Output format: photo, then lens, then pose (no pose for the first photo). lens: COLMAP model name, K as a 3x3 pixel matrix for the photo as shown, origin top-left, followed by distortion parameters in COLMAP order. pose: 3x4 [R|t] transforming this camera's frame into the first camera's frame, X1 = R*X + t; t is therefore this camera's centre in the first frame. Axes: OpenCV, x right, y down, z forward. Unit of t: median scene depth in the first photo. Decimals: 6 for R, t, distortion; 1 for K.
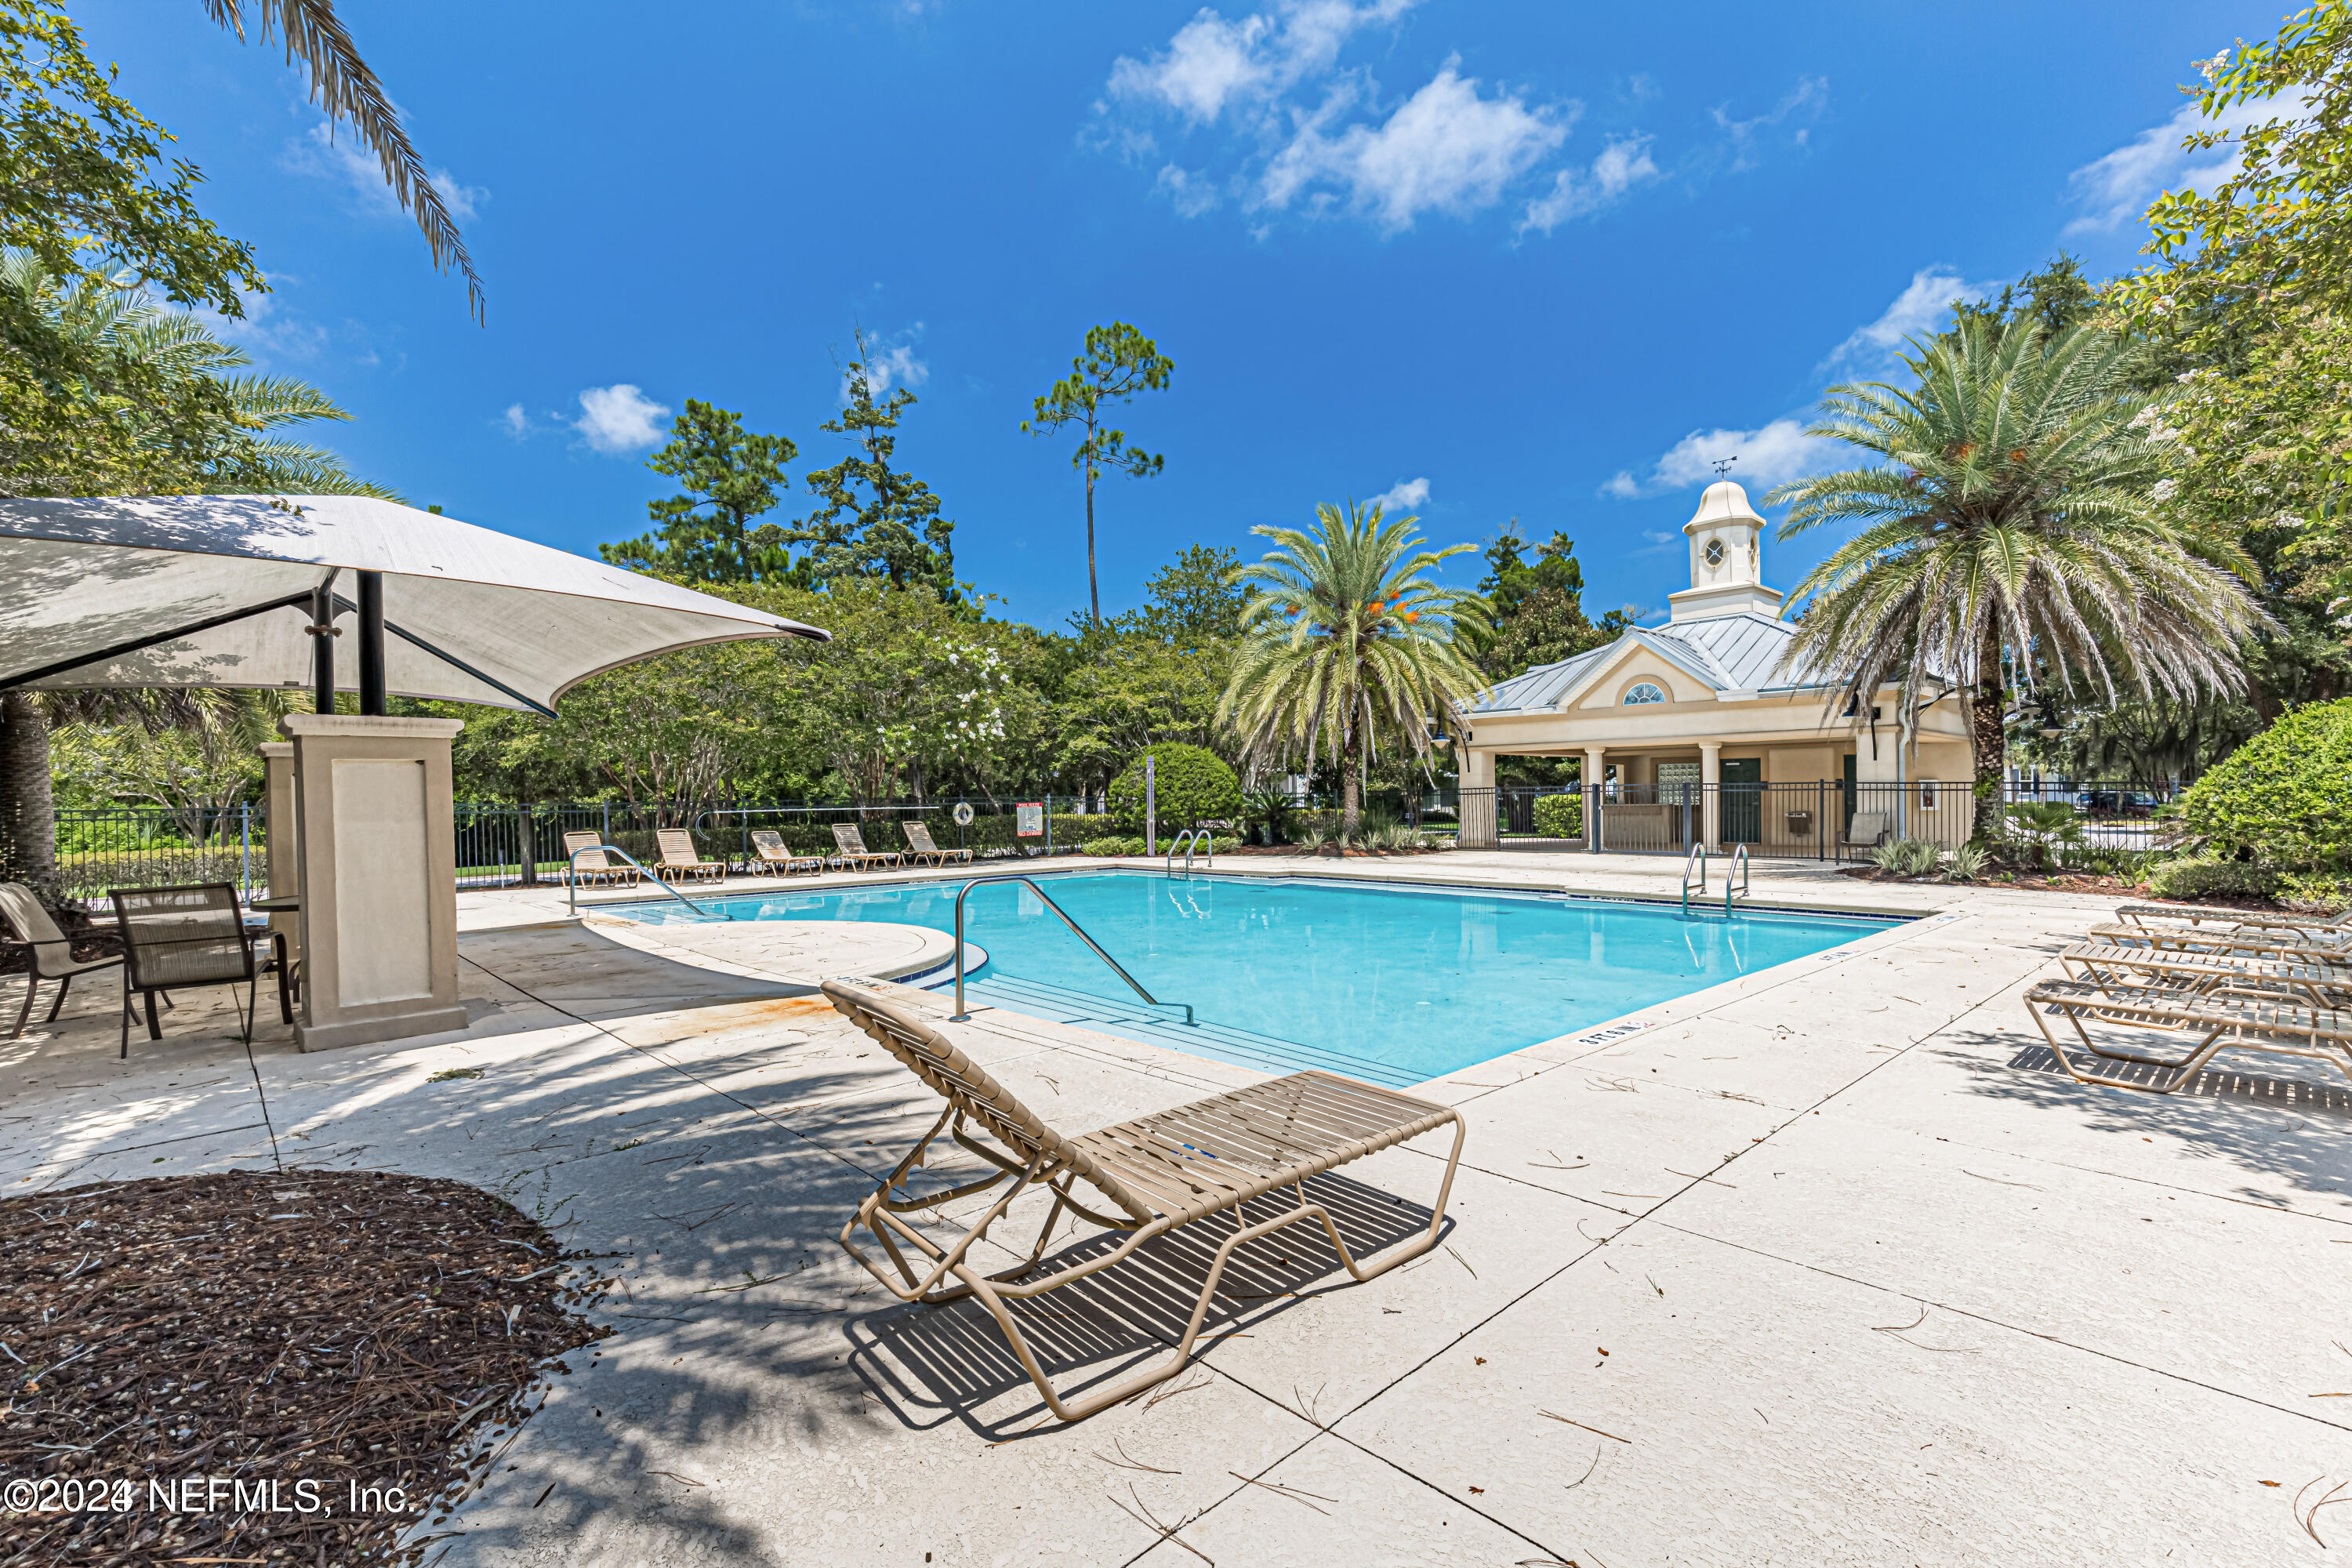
lens RADIAL K [[1032.3, 0, 1181.7], [0, 1032.3, 793.5], [0, 0, 1]] dist [-0.000499, -0.000061]
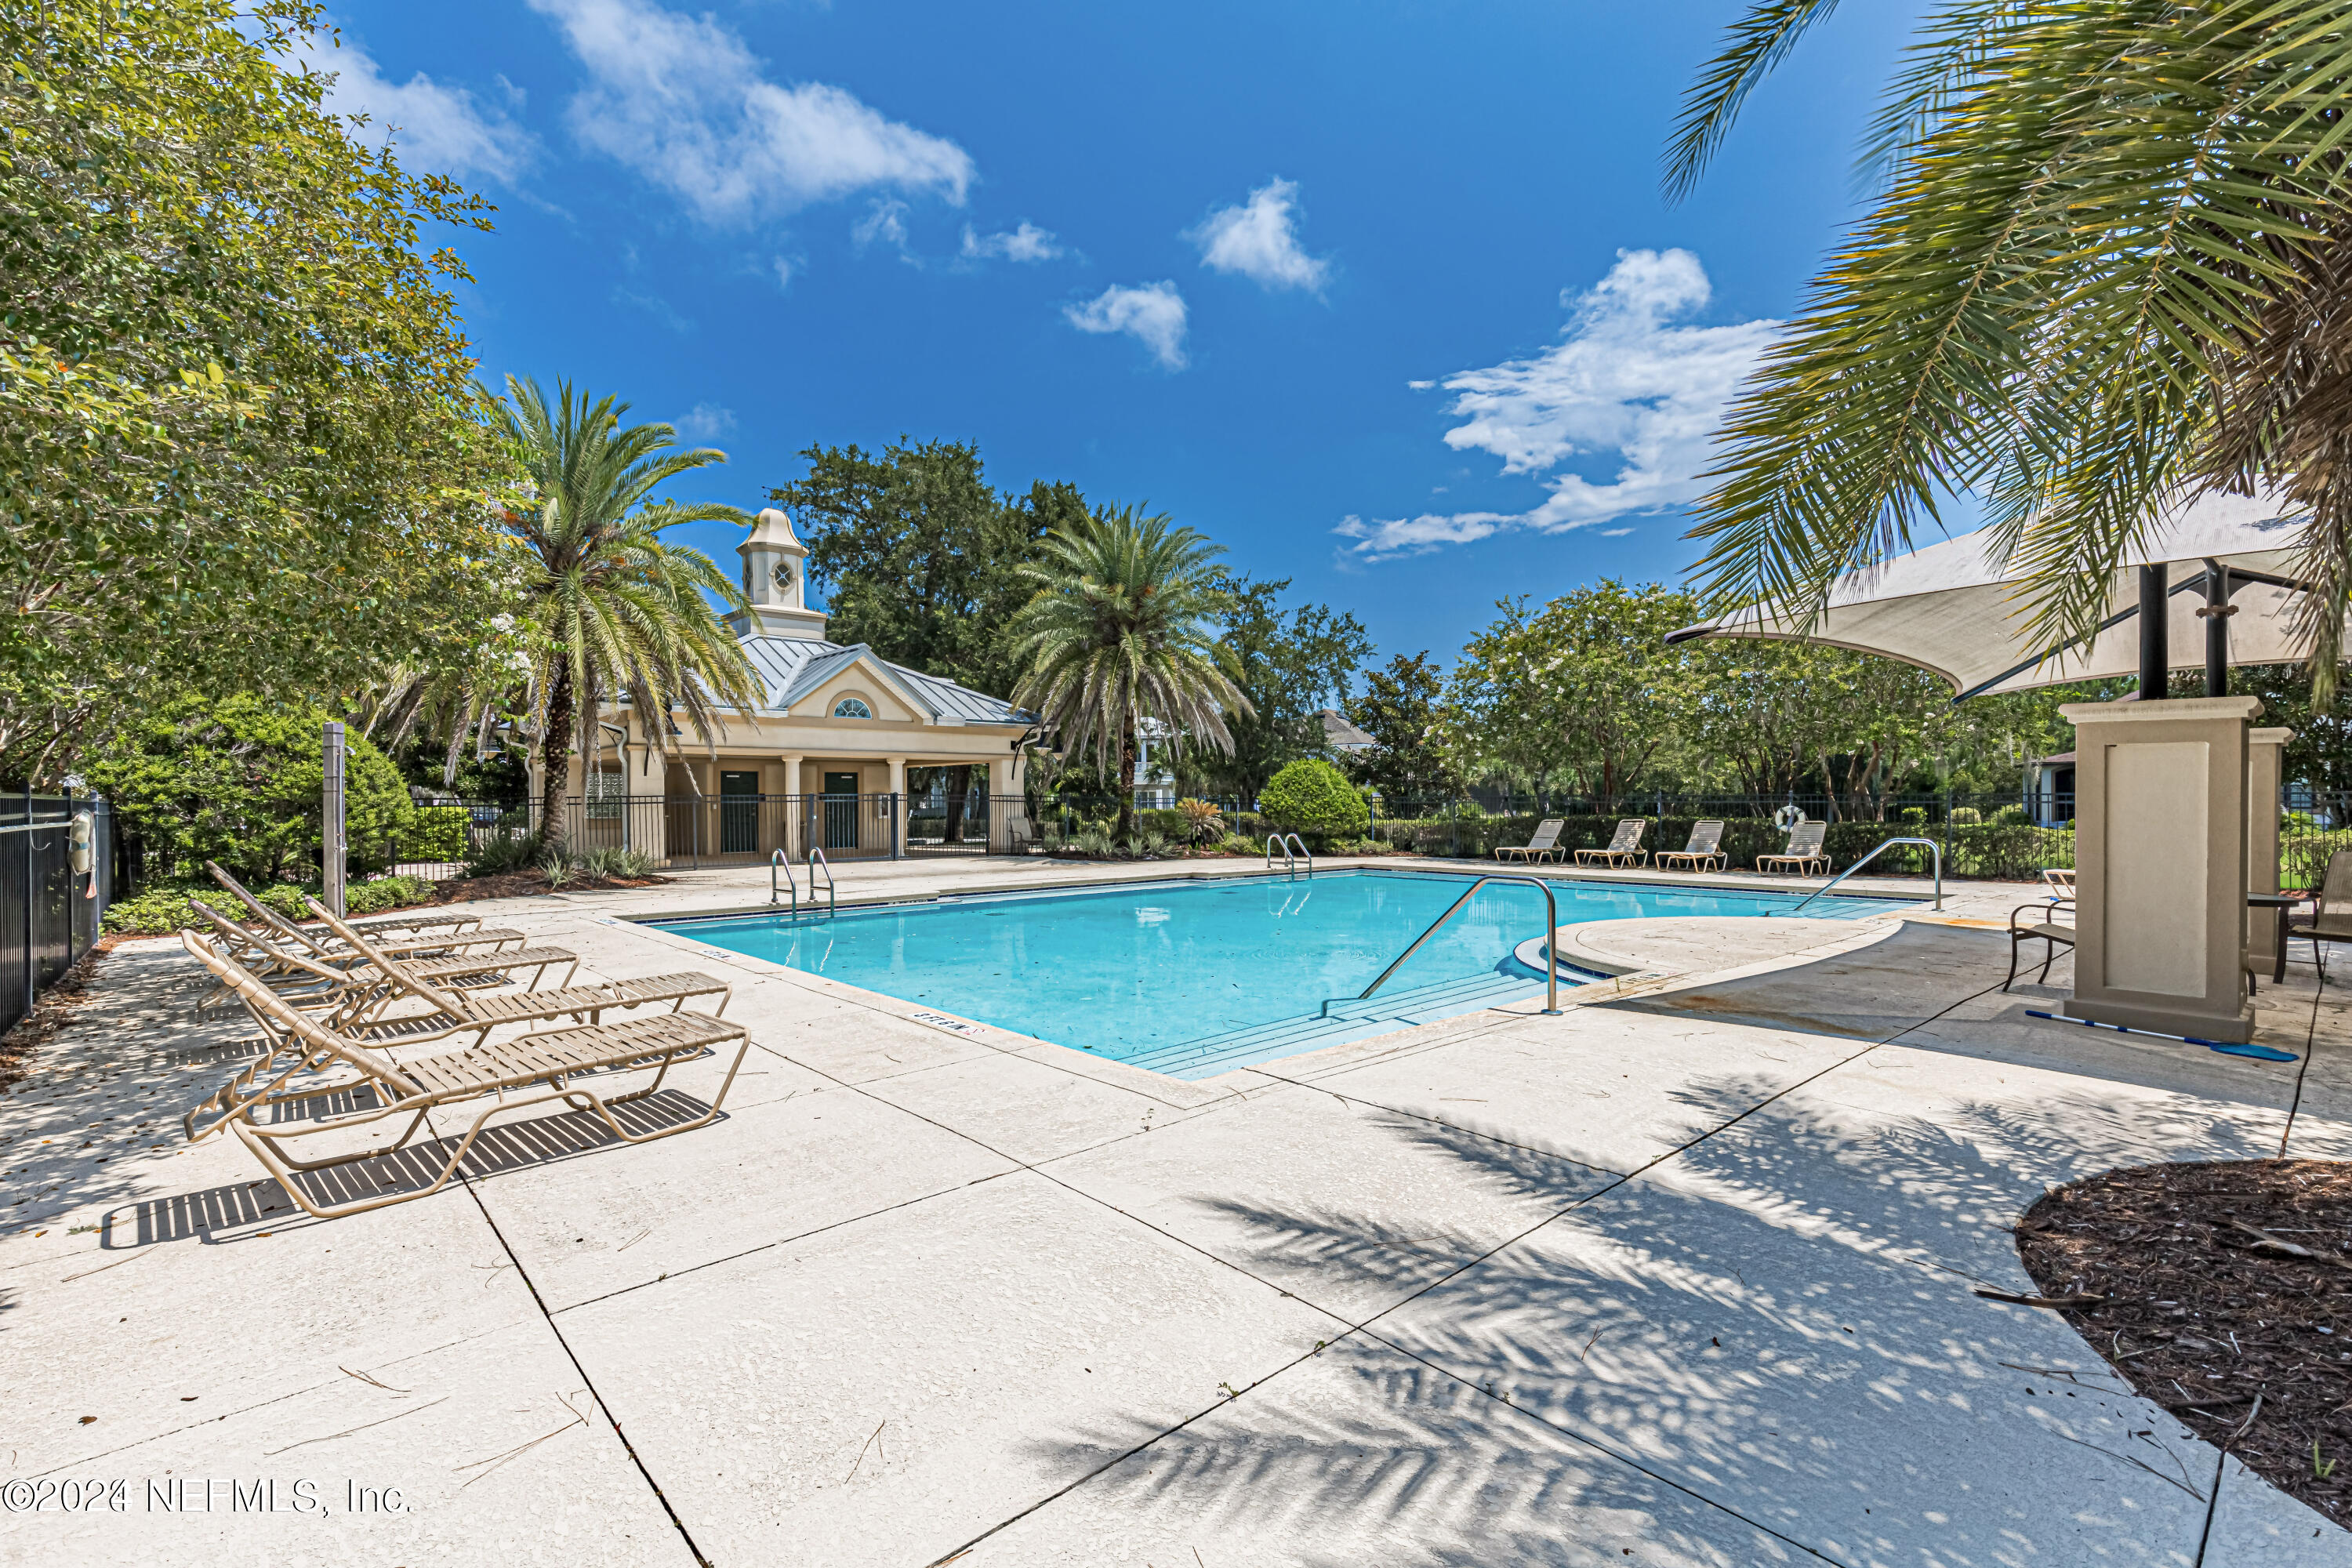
lens RADIAL K [[1032.3, 0, 1181.7], [0, 1032.3, 793.5], [0, 0, 1]] dist [-0.000499, -0.000061]
pose [[-0.032579, 0.017360, 0.999318, -0.559688], [0.003769, 0.999844, -0.017247, 0.008734], [-0.999462, 0.003205, -0.032639, 0.643951]]
